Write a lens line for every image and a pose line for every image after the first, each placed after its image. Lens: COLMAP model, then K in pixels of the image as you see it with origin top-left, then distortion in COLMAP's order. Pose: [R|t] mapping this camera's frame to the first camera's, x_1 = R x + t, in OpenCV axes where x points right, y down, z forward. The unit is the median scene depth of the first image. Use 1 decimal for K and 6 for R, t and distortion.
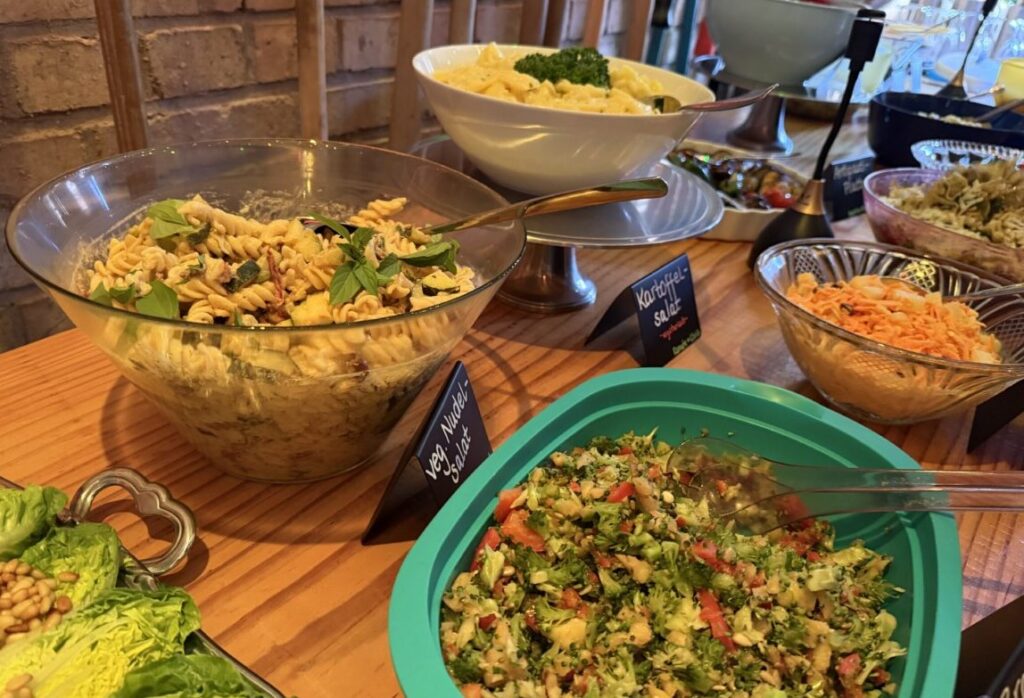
lens RADIAL K [[722.2, 0, 512.0], [0, 722.2, 349.0], [0, 0, 1]] dist [-0.003916, -0.004090]
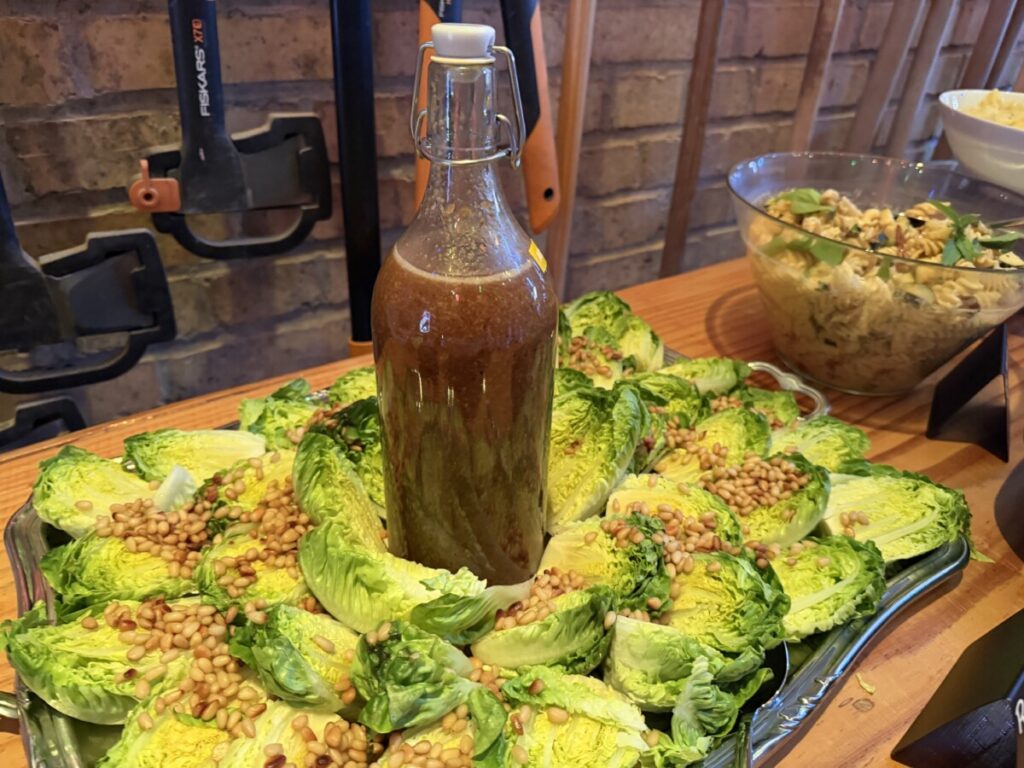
lens RADIAL K [[732.7, 0, 512.0], [0, 732.7, 384.0], [0, 0, 1]] dist [0.000933, -0.042937]
pose [[0.944749, 0.139983, -0.296401, -0.557294], [-0.142516, 0.989705, 0.013157, 0.258391], [0.295192, 0.029812, 0.954973, -0.596058]]
